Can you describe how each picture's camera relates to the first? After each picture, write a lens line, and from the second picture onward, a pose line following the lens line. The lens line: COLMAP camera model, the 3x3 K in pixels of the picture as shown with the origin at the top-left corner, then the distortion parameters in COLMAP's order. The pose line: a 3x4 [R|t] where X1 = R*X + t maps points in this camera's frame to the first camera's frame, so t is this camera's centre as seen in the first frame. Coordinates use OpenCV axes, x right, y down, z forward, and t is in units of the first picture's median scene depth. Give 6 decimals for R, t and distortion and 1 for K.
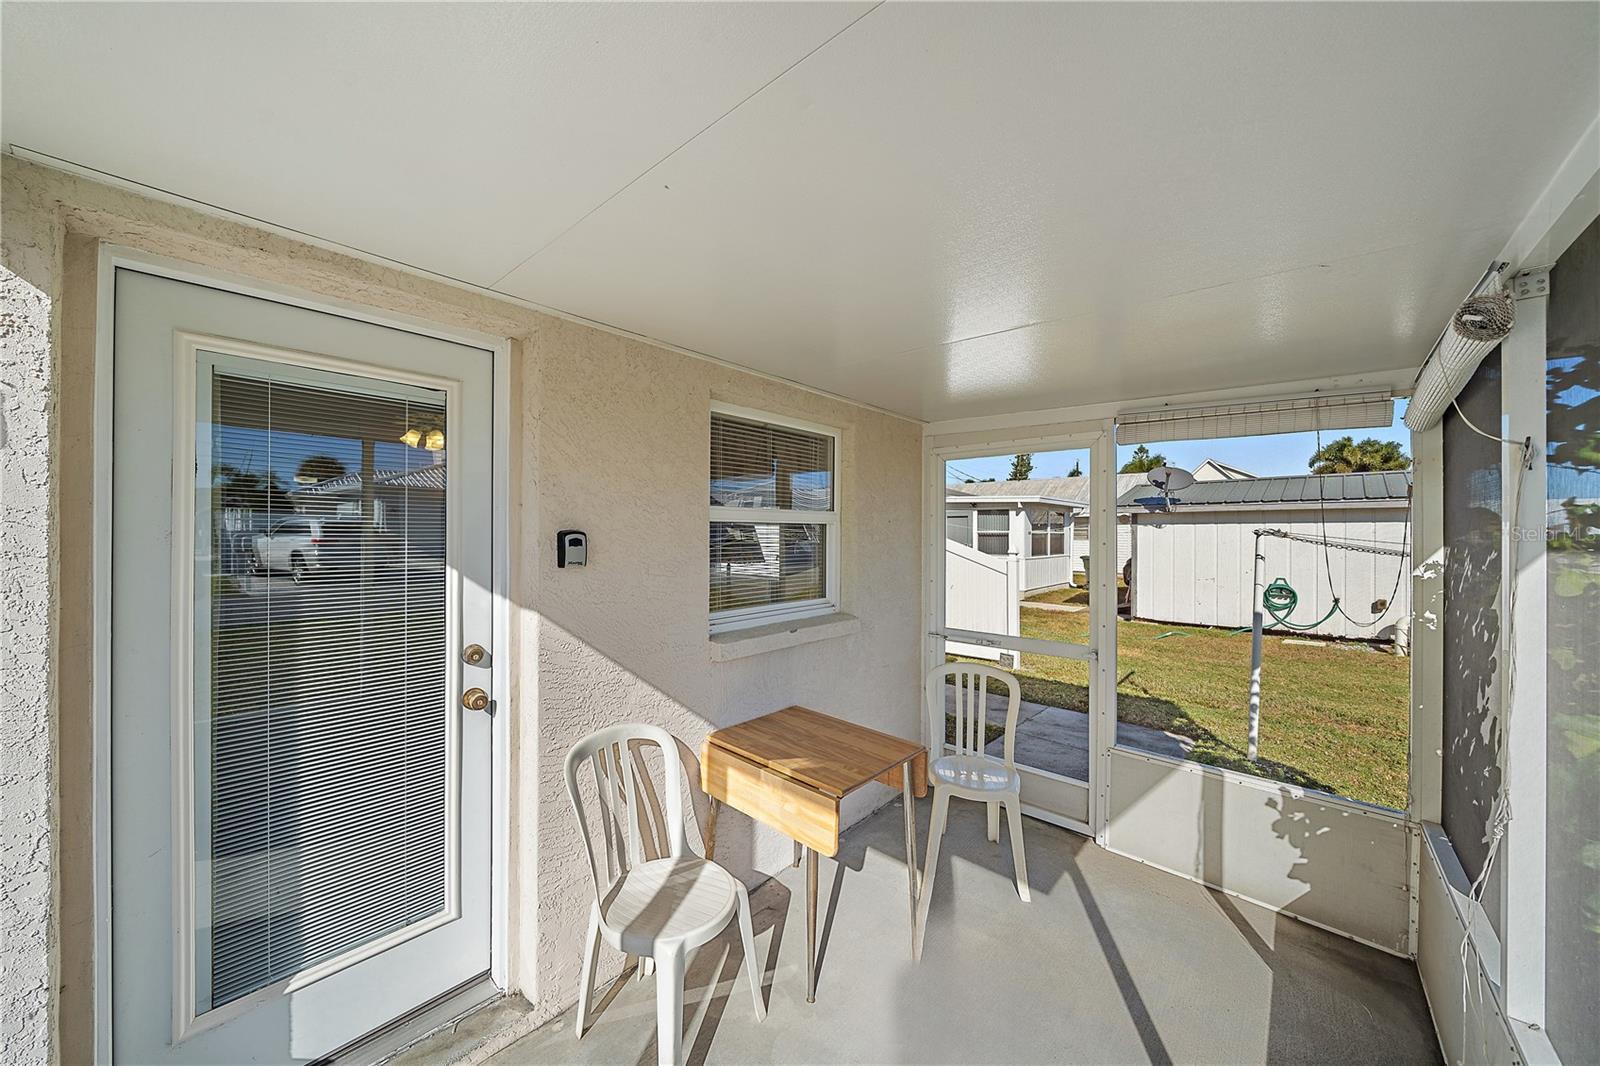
lens RADIAL K [[566.0, 0, 794.9], [0, 566.0, 529.9], [0, 0, 1]] dist [-0.007465, 0.000280]
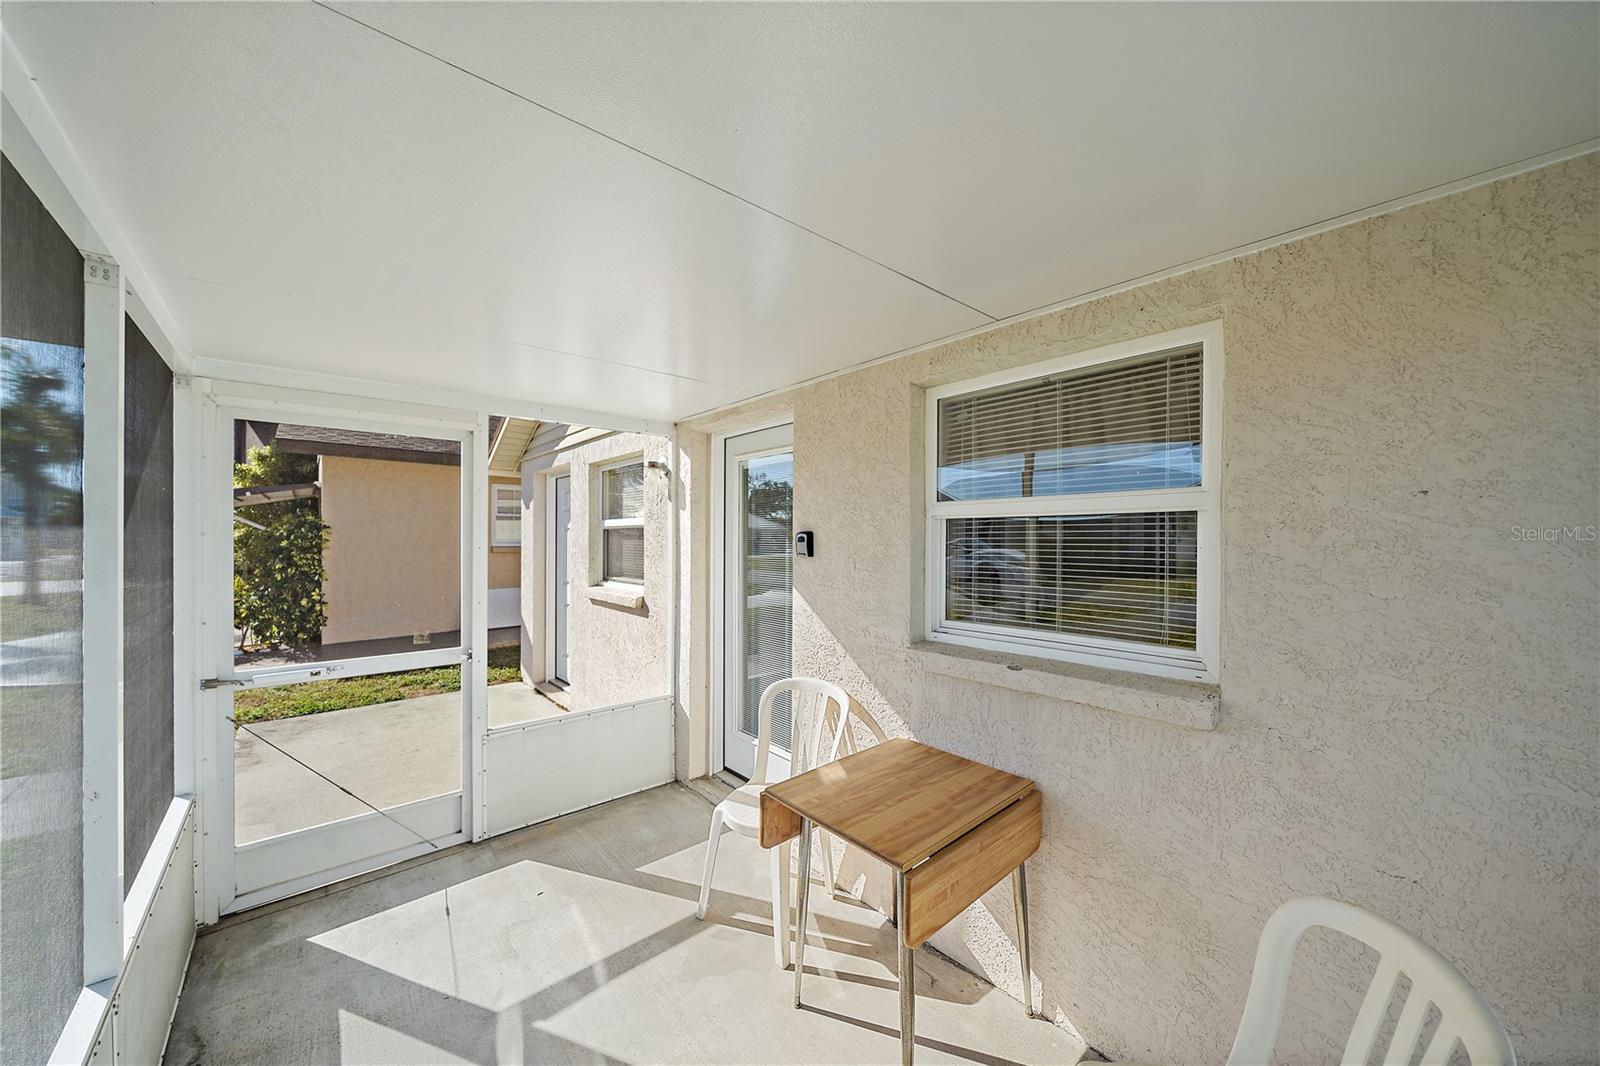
lens RADIAL K [[566.0, 0, 794.0], [0, 566.0, 537.2], [0, 0, 1]] dist [-0.007465, 0.000280]
pose [[-0.127307, -0.006286, -0.991843, 0.797491], [0.000805, 0.999979, -0.006441, 0.020036], [0.991863, -0.001618, -0.127300, 0.887159]]
